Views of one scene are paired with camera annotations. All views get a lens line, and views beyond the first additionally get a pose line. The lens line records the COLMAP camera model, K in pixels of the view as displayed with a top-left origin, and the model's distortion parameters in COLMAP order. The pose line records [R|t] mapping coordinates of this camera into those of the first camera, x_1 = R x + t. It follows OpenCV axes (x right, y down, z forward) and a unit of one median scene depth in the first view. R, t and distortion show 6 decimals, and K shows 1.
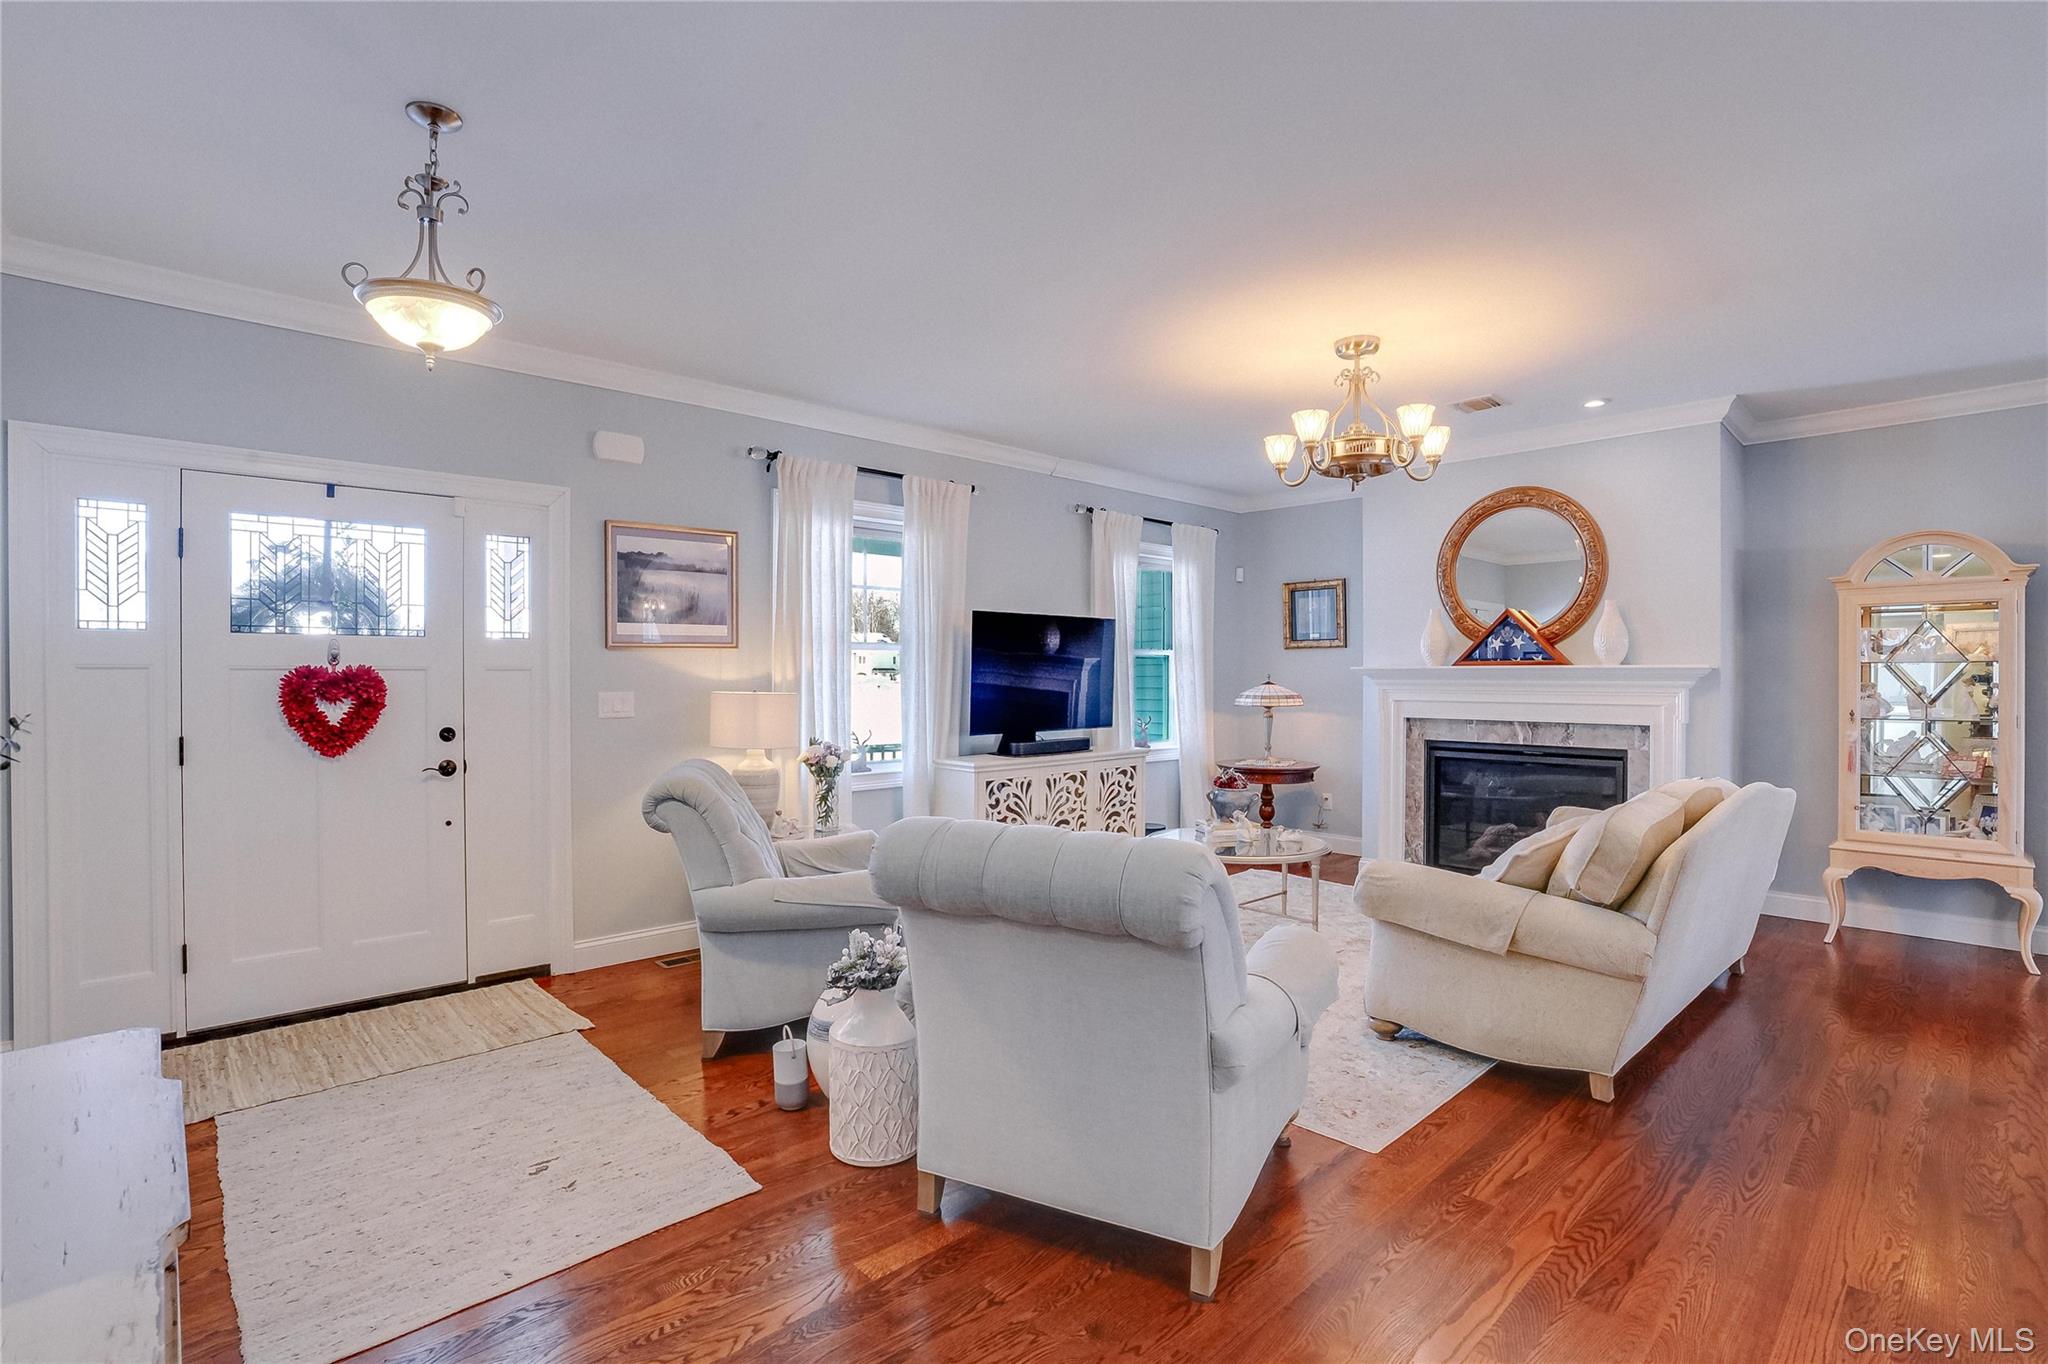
lens RADIAL K [[976.1, 0, 1017.3], [0, 976.1, 680.5], [0, 0, 1]] dist [-0.025085, 0.001931]
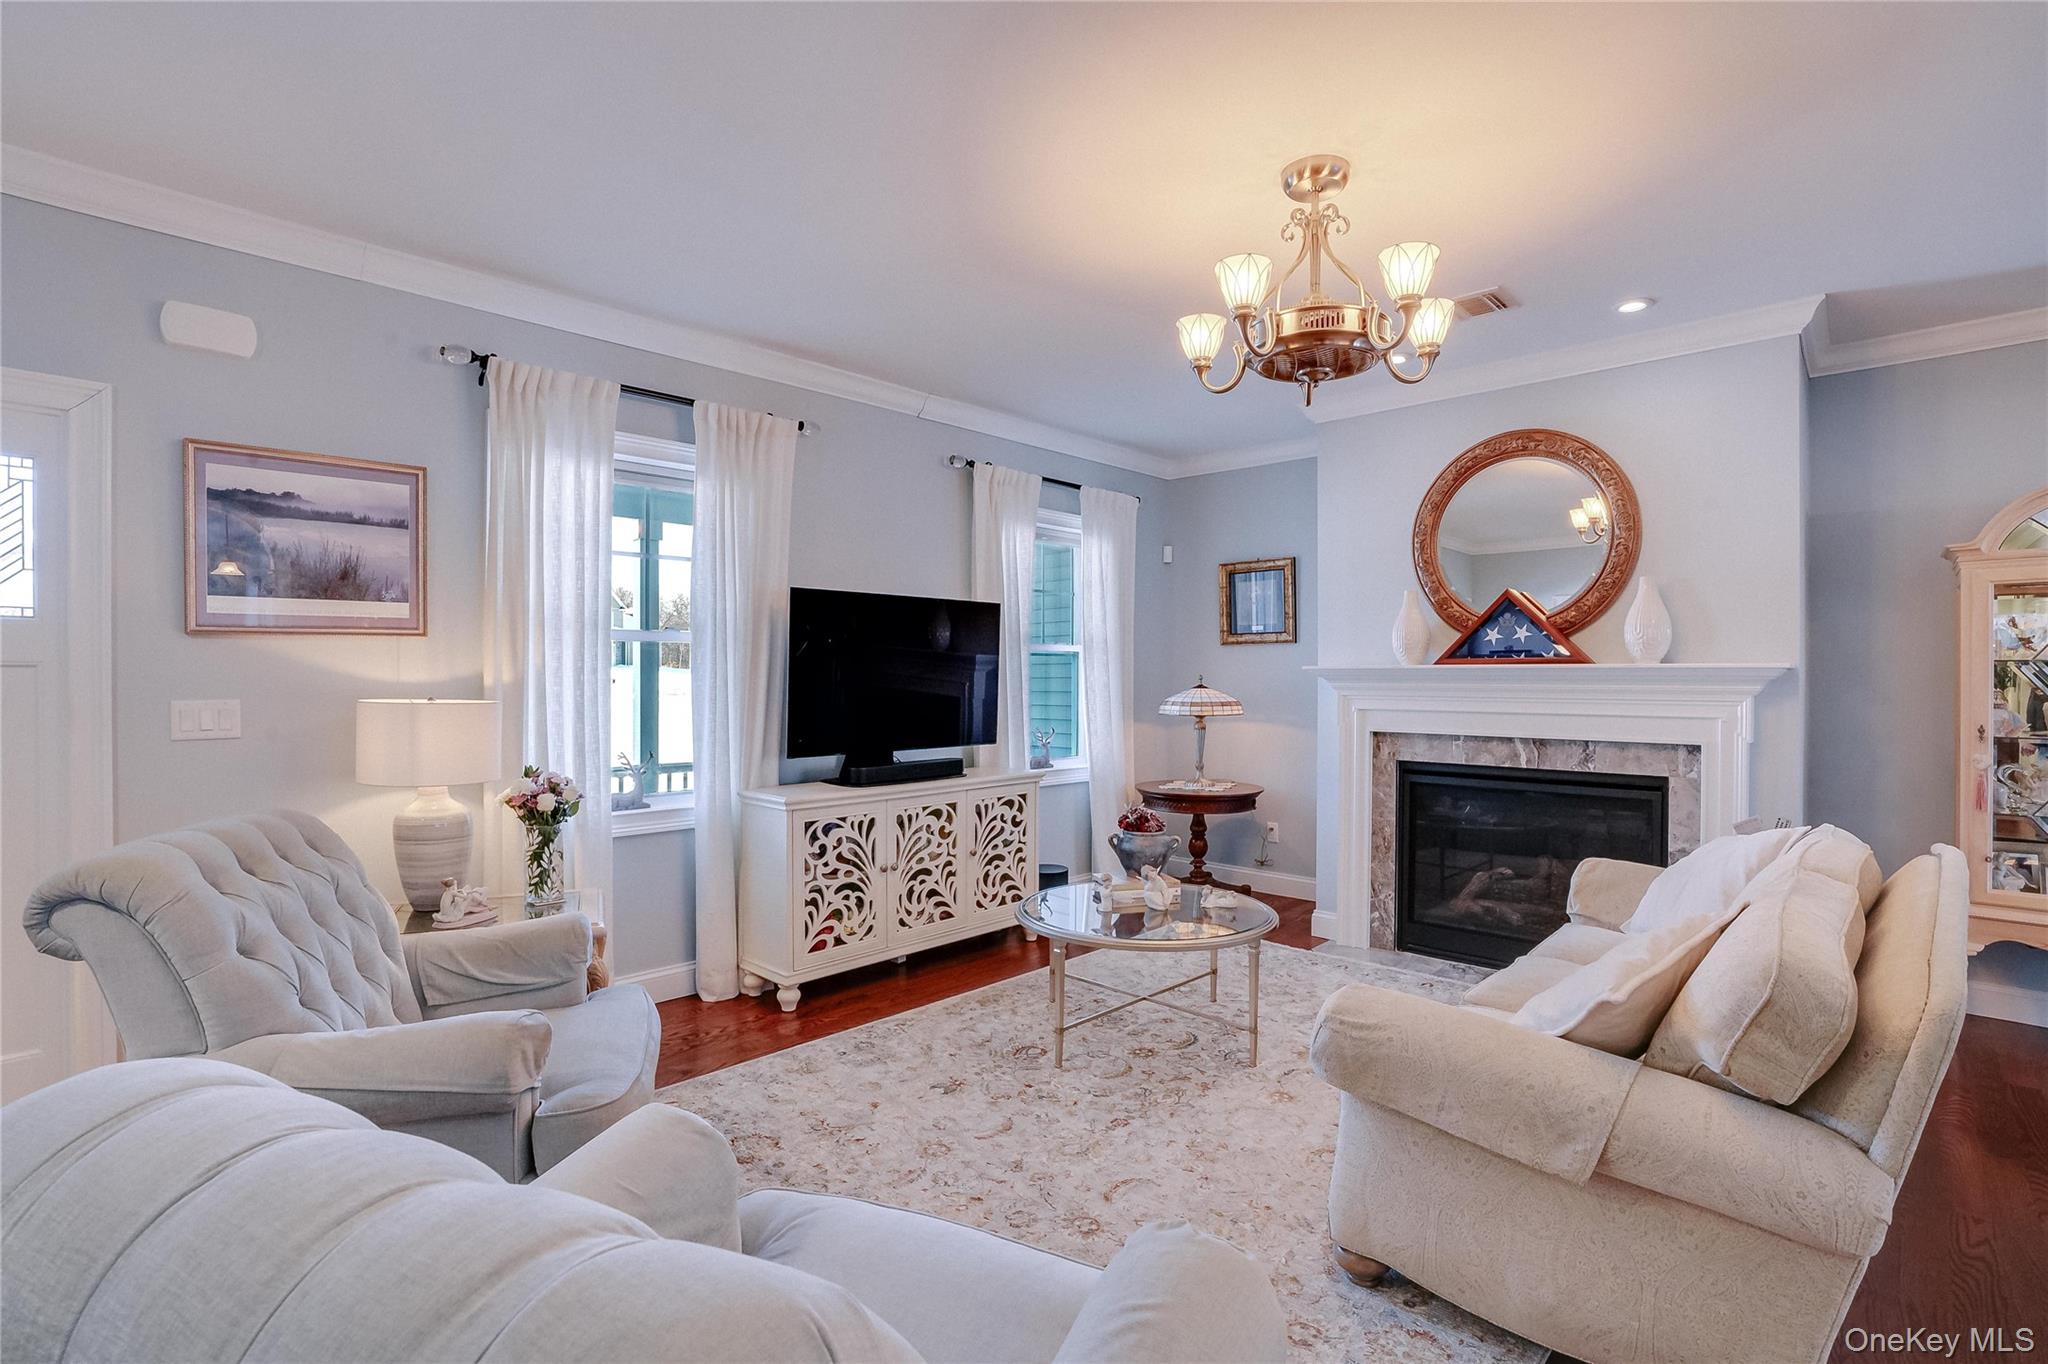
lens RADIAL K [[950.2, 0, 1011.7], [0, 950.2, 679.0], [0, 0, 1]] dist [-0.028674, 0.006671]
pose [[0.999291, 0.001800, 0.037595, 0.112987], [-0.001693, 0.999994, -0.002867, -0.001504], [-0.037600, 0.002802, 0.999289, 0.346190]]
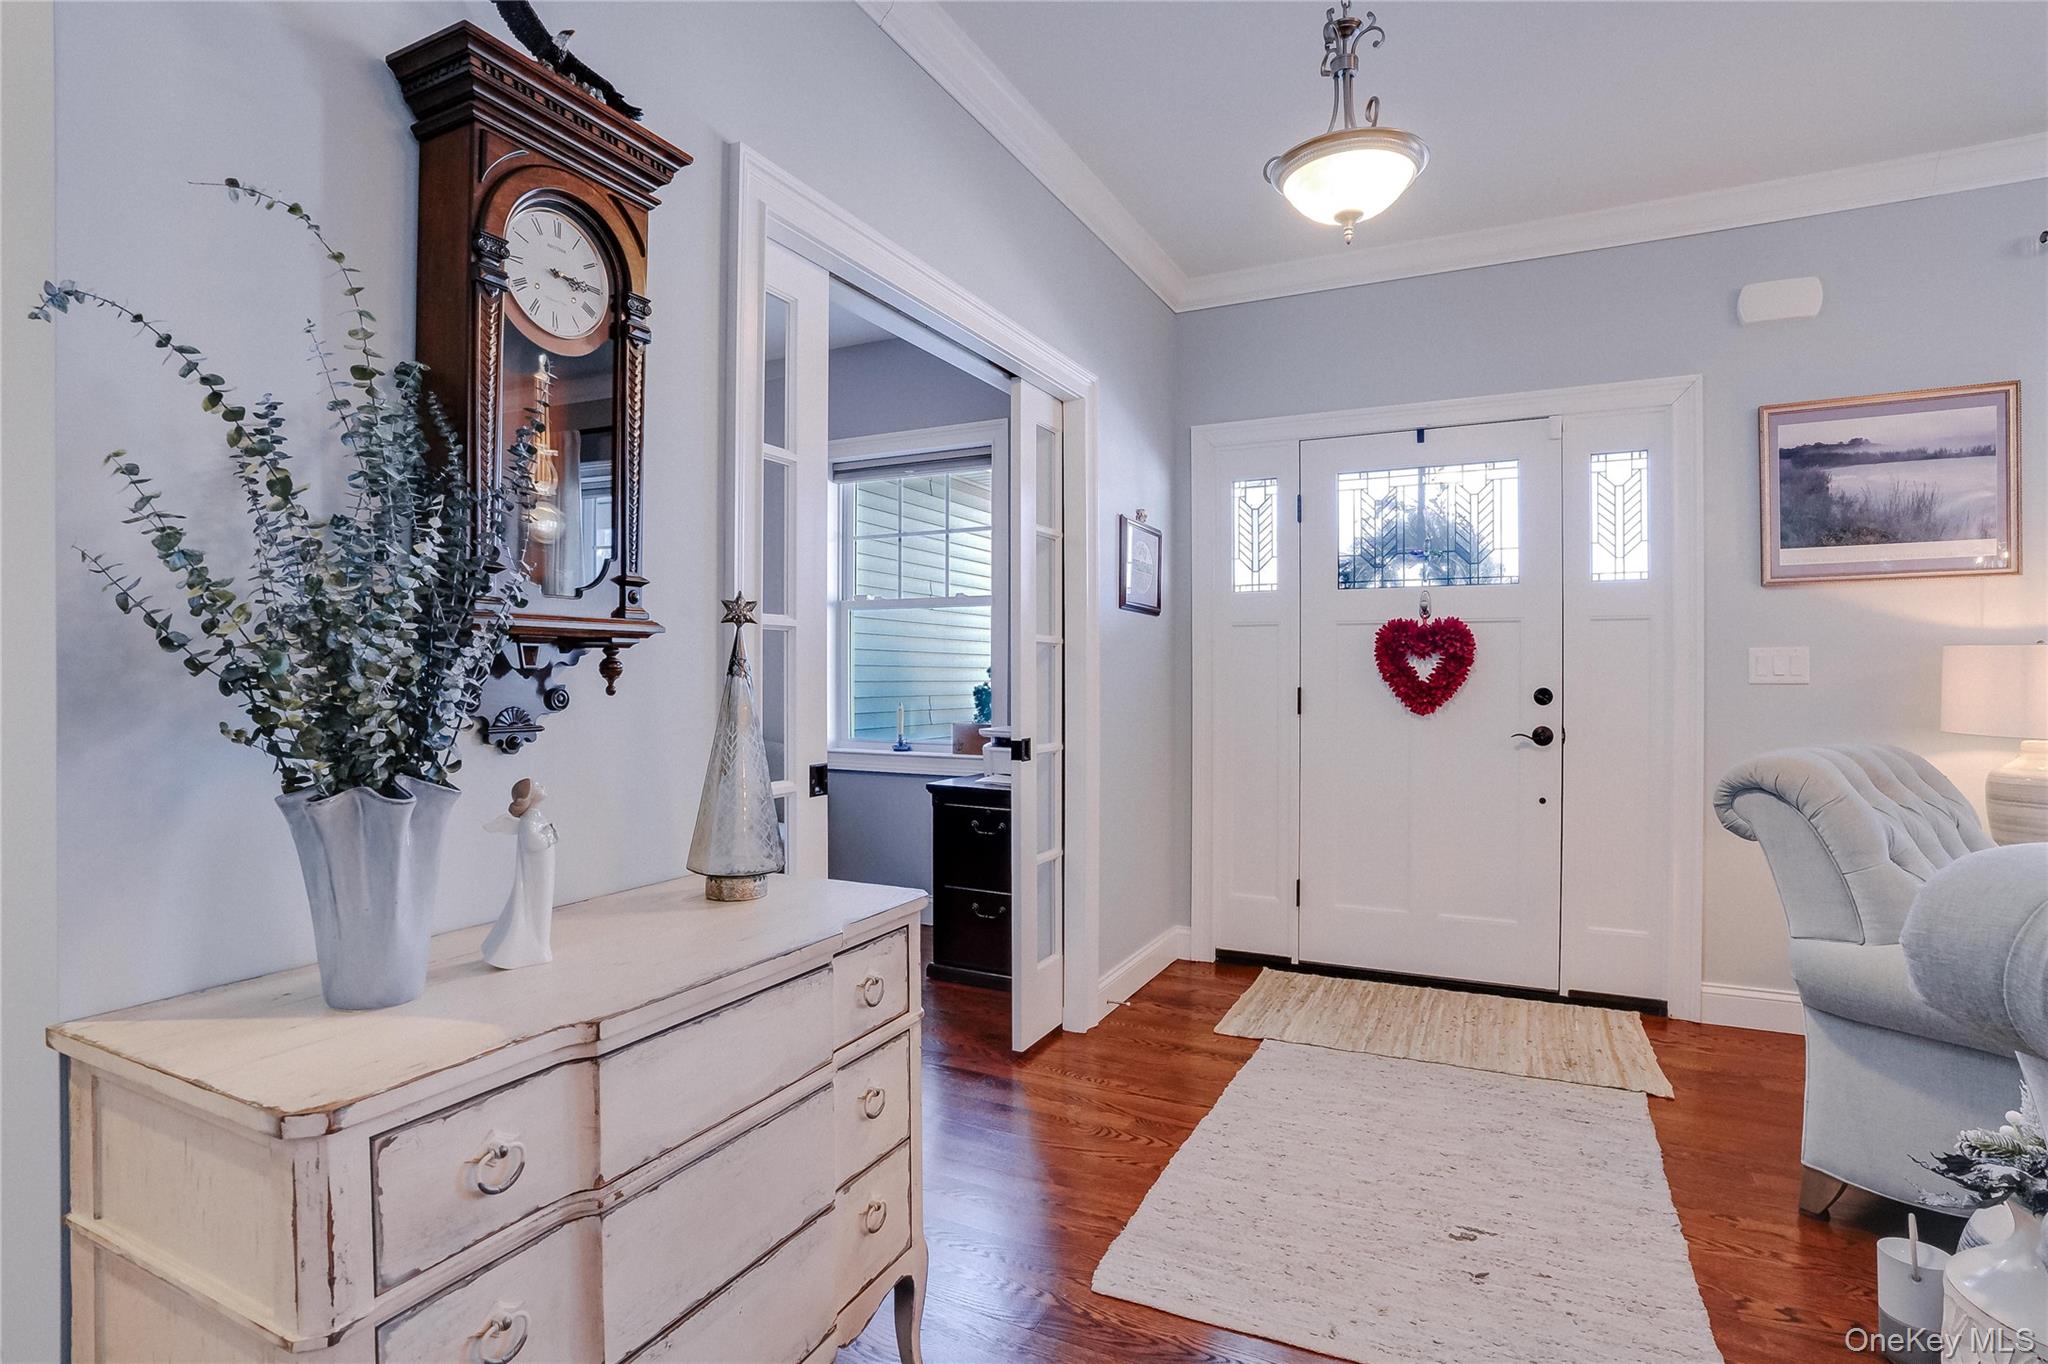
lens RADIAL K [[1024.3, 0, 1016.7], [0, 1024.3, 673.1], [0, 0, 1]] dist [-0.036655, 0.008281]
pose [[0.354358, -0.001086, -0.935109, 0.075534], [-0.008984, 0.999949, -0.004566, 0.039204], [0.935067, 0.010019, 0.354330, 0.223721]]
